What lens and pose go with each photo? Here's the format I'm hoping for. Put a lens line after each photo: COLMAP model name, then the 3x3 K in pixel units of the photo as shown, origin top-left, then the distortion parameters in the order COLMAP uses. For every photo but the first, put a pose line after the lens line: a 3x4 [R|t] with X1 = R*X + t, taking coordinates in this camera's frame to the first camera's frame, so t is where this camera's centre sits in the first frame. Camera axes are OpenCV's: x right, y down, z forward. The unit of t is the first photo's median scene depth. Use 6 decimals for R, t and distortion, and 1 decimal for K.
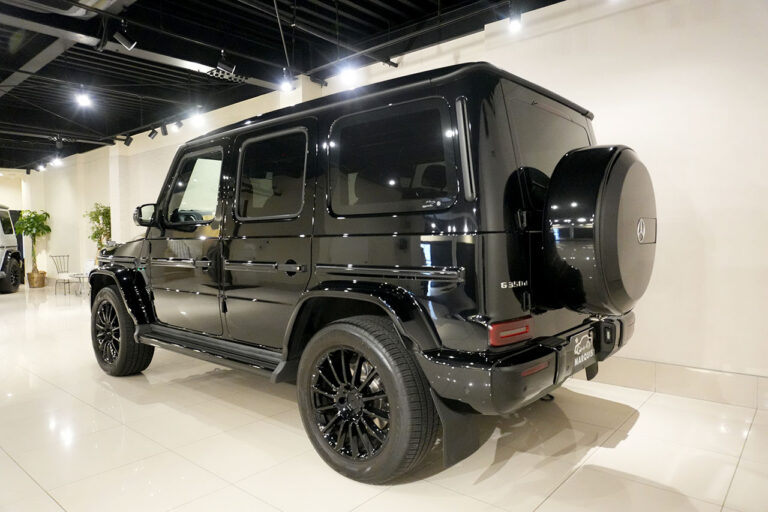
lens RADIAL K [[506.4, 0, 388.9], [0, 506.4, 258.8], [0, 0, 1]] dist [-0.018564, 0.006389]
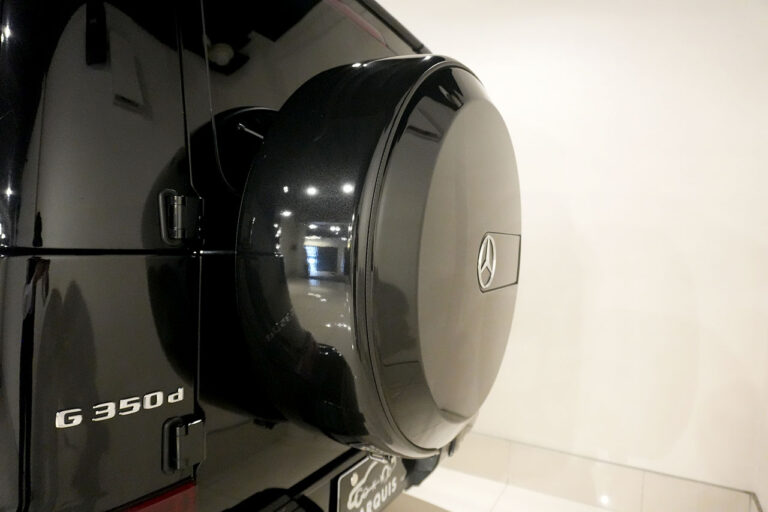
lens RADIAL K [[506.4, 0, 383.5], [0, 506.4, 258.2], [0, 0, 1]] dist [-0.018564, 0.006389]
pose [[0.974295, 0.056546, 0.218063, 0.294919], [-0.054781, 0.998398, -0.014133, -0.044704], [-0.218513, 0.001824, 0.975832, 0.549609]]
